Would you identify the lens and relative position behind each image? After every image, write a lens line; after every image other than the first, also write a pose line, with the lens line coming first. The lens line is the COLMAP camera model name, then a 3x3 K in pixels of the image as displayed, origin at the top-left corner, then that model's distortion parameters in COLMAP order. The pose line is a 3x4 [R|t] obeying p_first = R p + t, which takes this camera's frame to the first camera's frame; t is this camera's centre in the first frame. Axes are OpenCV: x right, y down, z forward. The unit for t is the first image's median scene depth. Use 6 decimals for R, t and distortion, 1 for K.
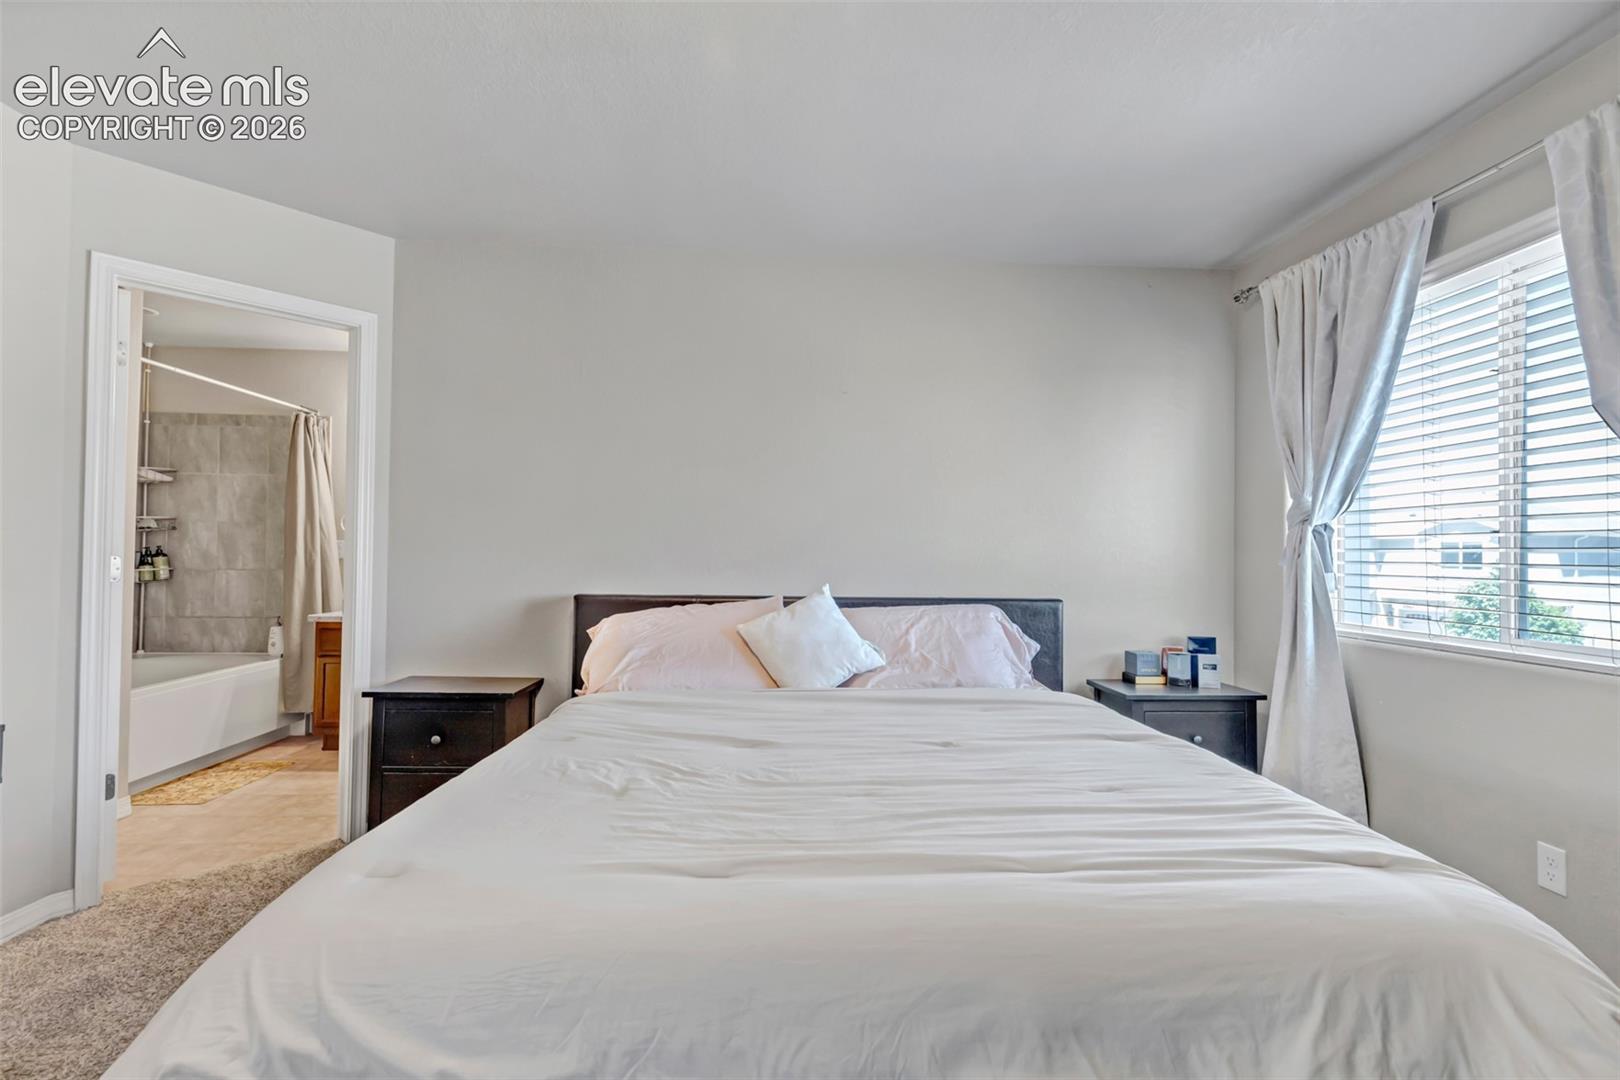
lens RADIAL K [[758.8, 0, 802.5], [0, 758.8, 541.3], [0, 0, 1]] dist [0.003178, 0.000017]
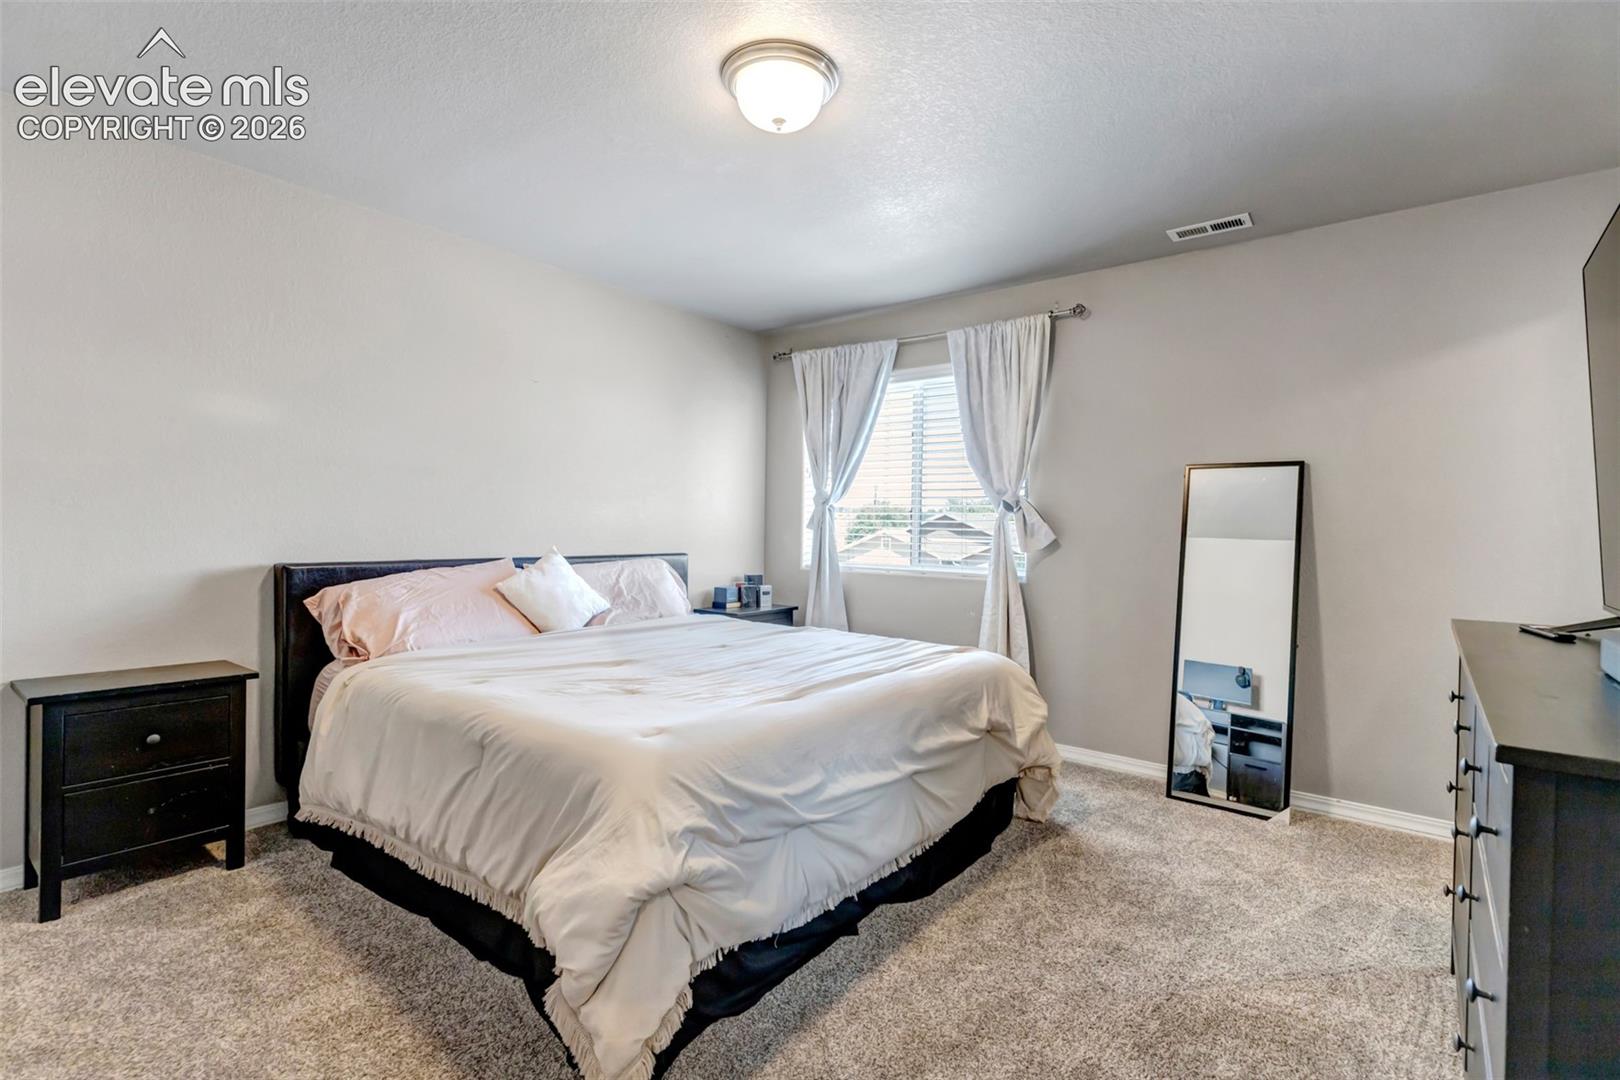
lens RADIAL K [[756.9, 0, 807.5], [0, 756.9, 536.9], [0, 0, 1]] dist [0.006950, -0.000653]
pose [[0.661997, -0.014290, 0.749370, -0.633703], [-0.021246, 0.999059, 0.037820, -0.012975], [-0.749205, -0.040958, 0.661070, -0.104999]]
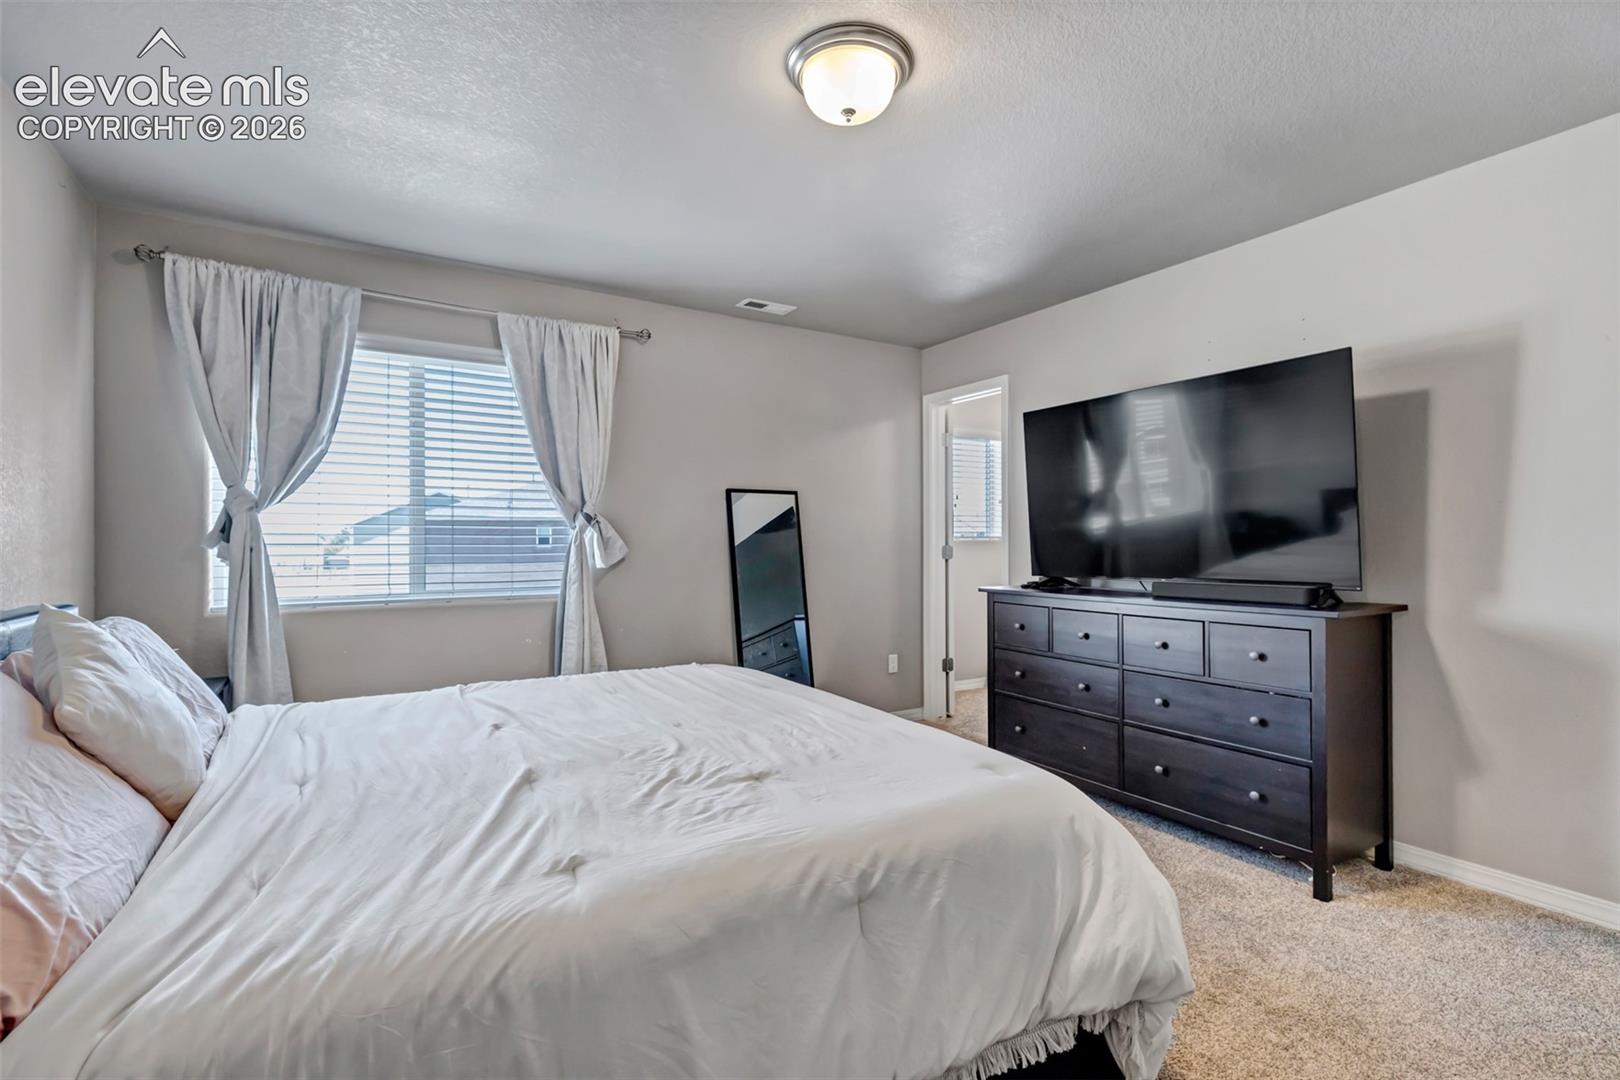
lens RADIAL K [[744.5, 0, 816.5], [0, 744.5, 548.0], [0, 0, 1]] dist [0.002043, -0.000100]
pose [[-0.501350, -0.018689, 0.865042, -0.674714], [-0.019123, 0.999762, 0.010516, 0.003055], [-0.865033, -0.011270, -0.501588, 0.845187]]
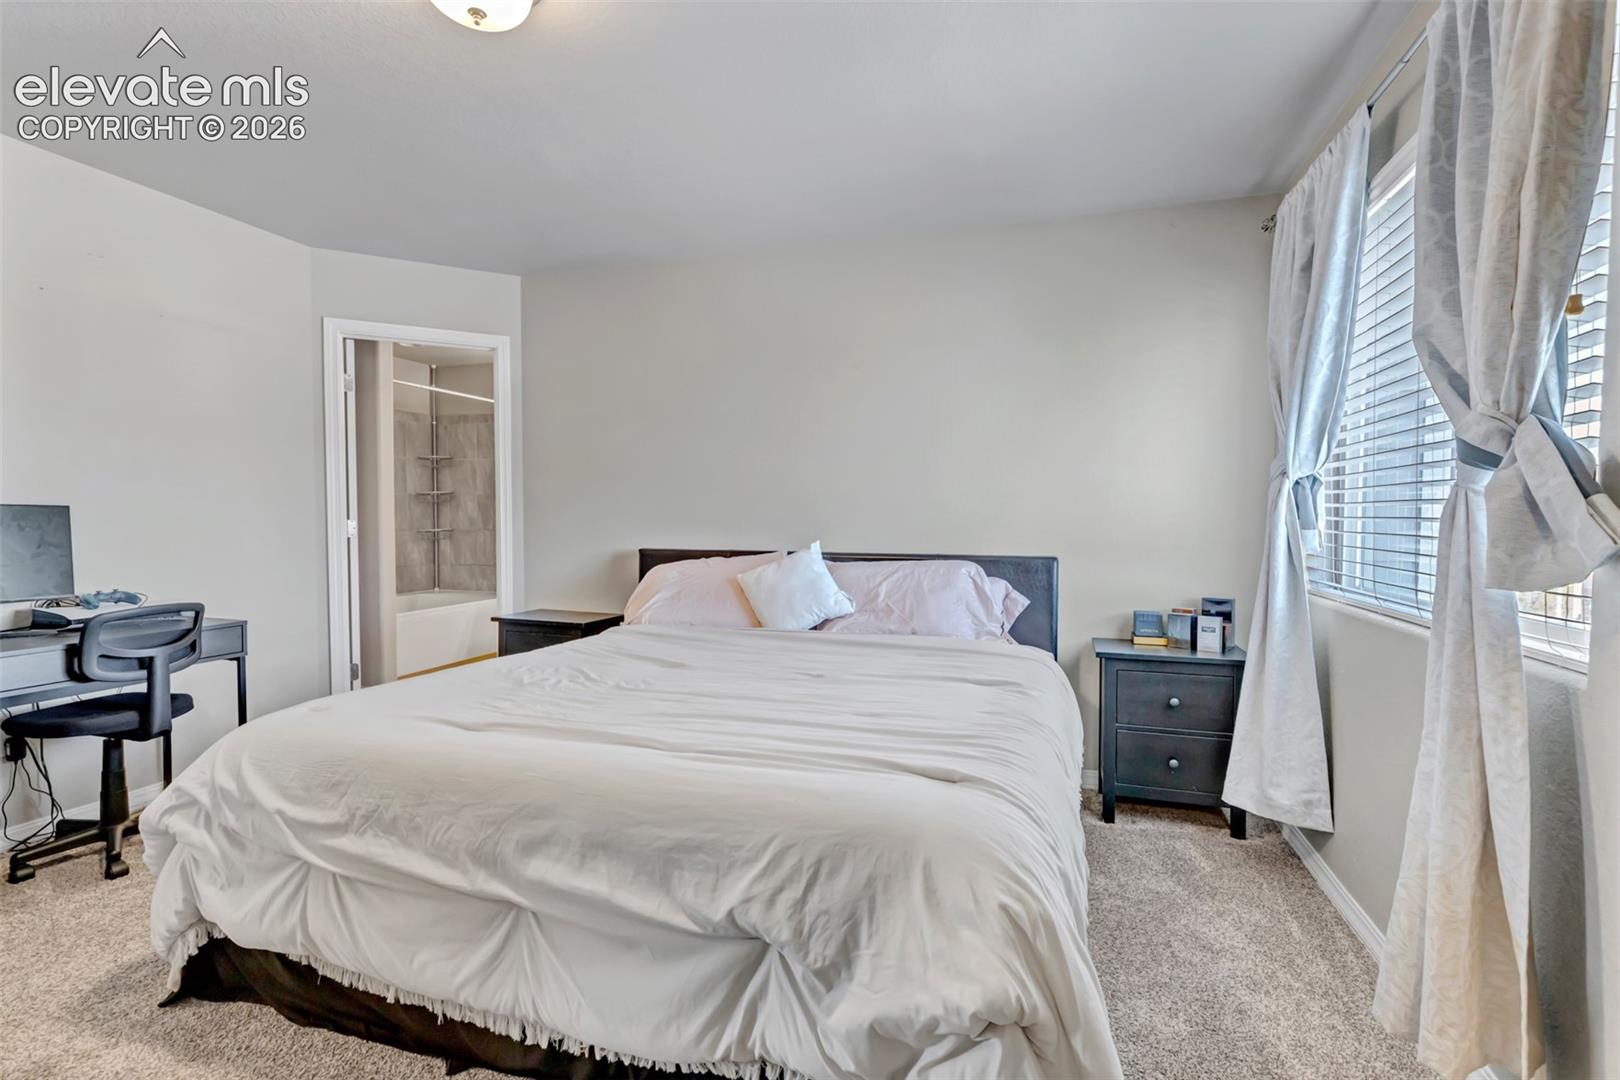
lens RADIAL K [[743.8, 0, 806.9], [0, 743.8, 541.8], [0, 0, 1]] dist [0.003284, -0.000052]
pose [[0.933967, 0.004060, -0.357335, 0.434525], [0.014053, 0.998745, 0.048079, 0.004349], [0.357082, -0.049926, 0.932738, -0.048279]]
